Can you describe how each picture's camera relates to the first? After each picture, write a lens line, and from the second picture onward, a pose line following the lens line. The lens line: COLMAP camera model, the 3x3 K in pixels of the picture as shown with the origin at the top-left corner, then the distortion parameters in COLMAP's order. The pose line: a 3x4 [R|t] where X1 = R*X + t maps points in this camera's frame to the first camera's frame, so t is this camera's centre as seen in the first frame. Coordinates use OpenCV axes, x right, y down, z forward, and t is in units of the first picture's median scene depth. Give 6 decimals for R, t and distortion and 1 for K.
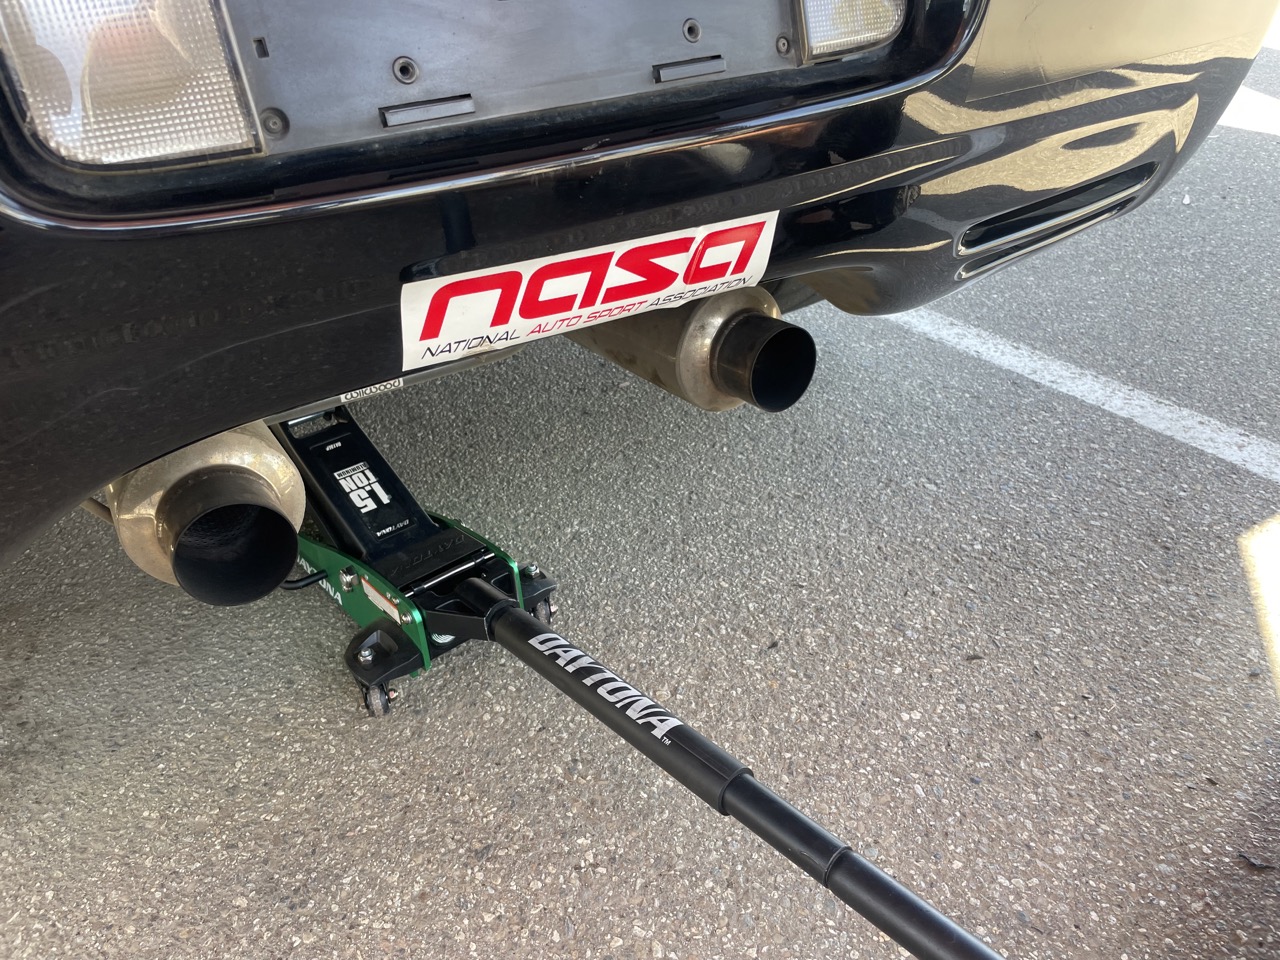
lens RADIAL K [[1000.3, 0, 640.0], [0, 1000.3, 480.0], [0, 0, 1]] dist [0.098150, -0.154089]
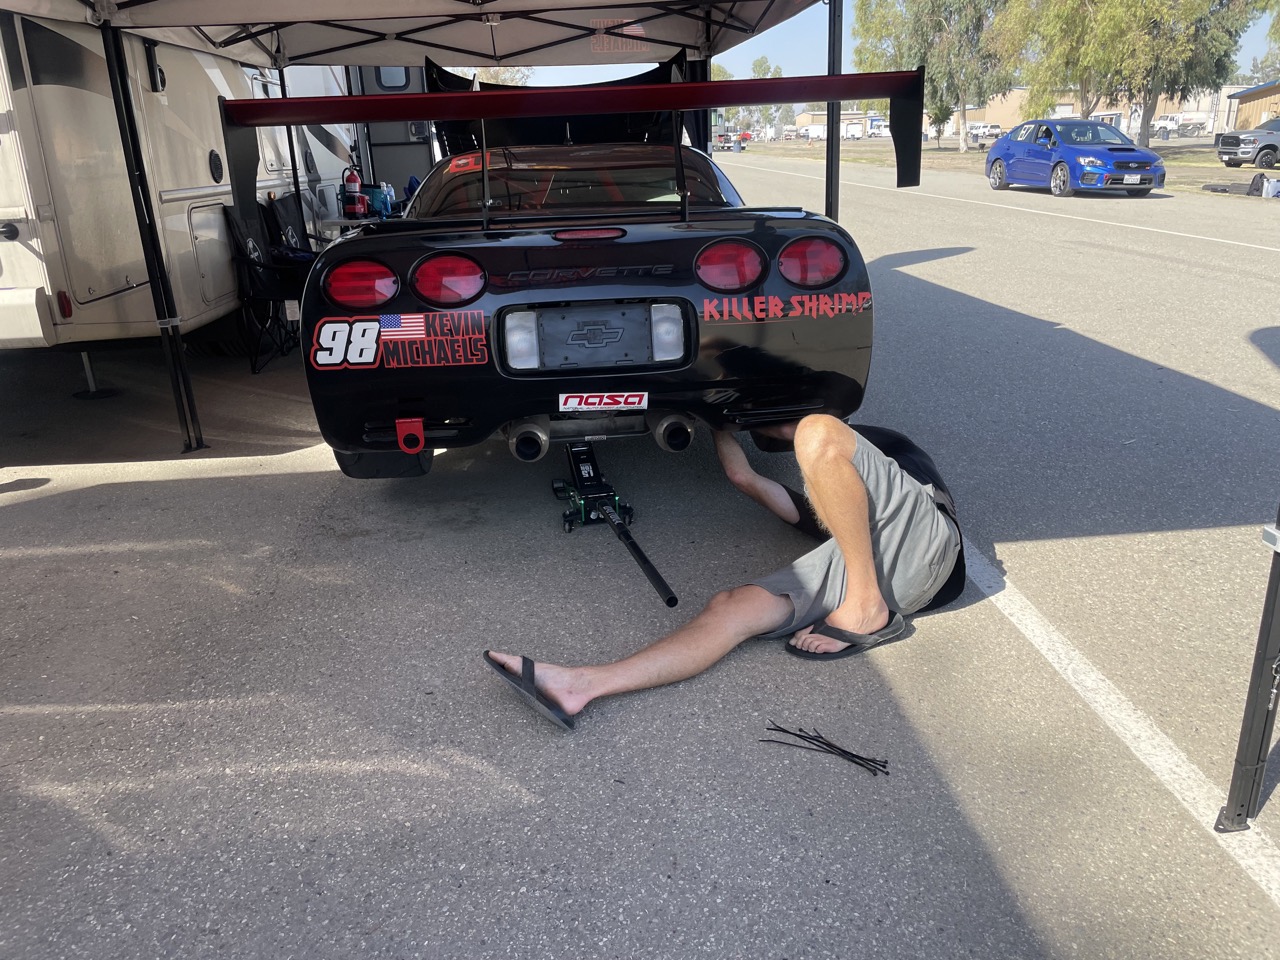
lens RADIAL K [[1000.3, 0, 640.0], [0, 1000.3, 480.0], [0, 0, 1]] dist [0.098150, -0.154089]
pose [[0.891139, 0.163797, -0.423133, 2.170922], [-0.237164, 0.963182, -0.126626, 0.719300], [0.386813, 0.213193, 0.897176, -3.092171]]
